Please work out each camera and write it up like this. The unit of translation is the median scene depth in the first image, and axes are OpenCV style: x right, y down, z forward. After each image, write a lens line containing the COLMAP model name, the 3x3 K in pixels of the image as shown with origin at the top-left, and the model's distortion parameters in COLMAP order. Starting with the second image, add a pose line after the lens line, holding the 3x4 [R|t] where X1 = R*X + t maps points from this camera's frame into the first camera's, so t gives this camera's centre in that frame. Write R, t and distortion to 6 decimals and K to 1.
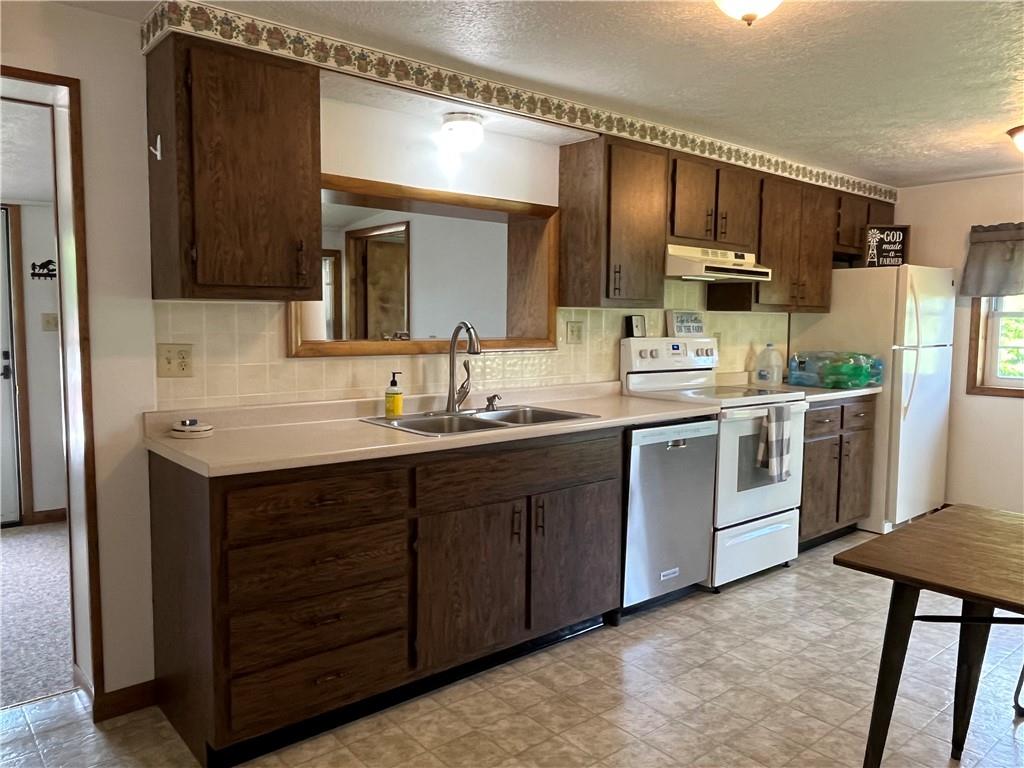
lens RADIAL K [[746.8, 0, 511.9], [0, 746.8, 381.0], [0, 0, 1]] dist [0.000387, -0.001905]
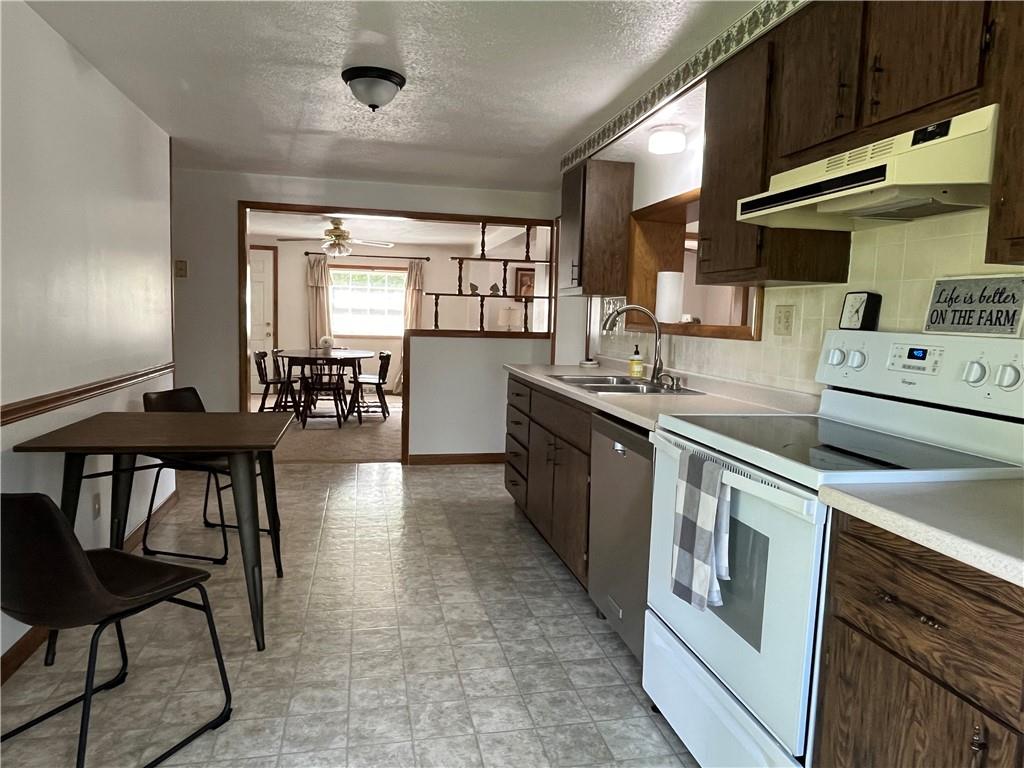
lens RADIAL K [[681.6, 0, 518.8], [0, 681.6, 384.9], [0, 0, 1]] dist [-0.000329, -0.003749]
pose [[-0.456325, 0.067101, -0.887279, 0.784835], [-0.108468, 0.985521, 0.130315, -0.058478], [0.883177, 0.155708, -0.442440, 1.038034]]
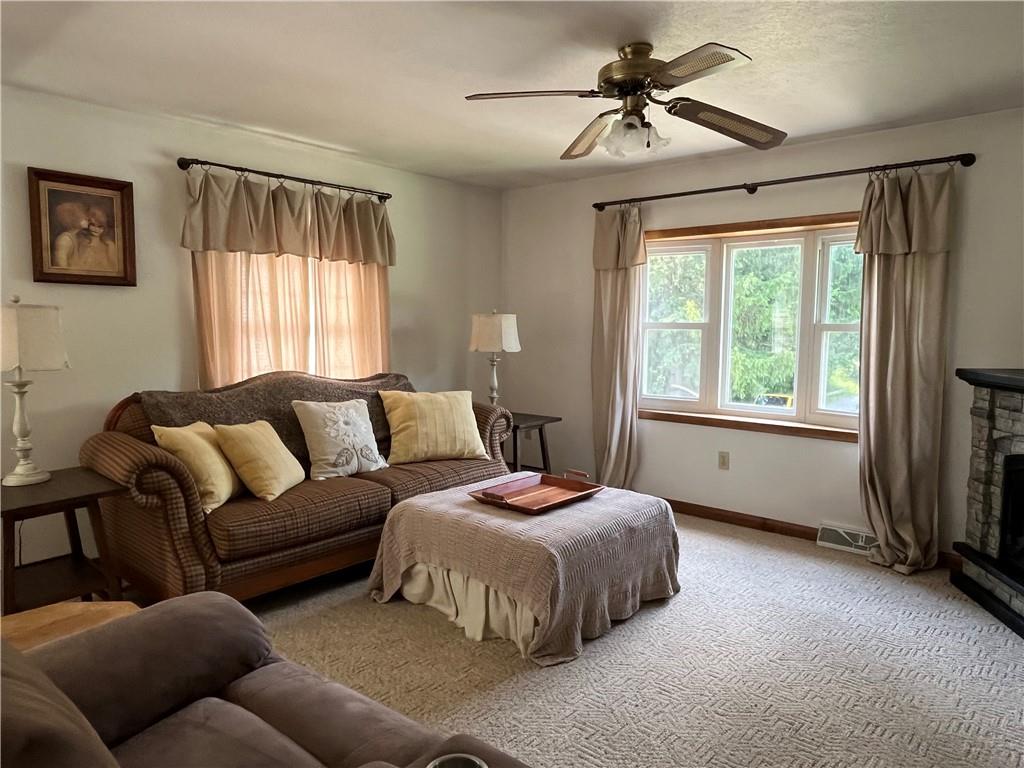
lens RADIAL K [[681.6, 0, 518.8], [0, 681.6, 384.9], [0, 0, 1]] dist [-0.000329, -0.003749]
pose [[0.153733, 0.077936, -0.985034, -0.690937], [-0.086094, 0.994150, 0.065220, -0.012743], [0.984355, 0.074779, 0.159544, 0.246886]]
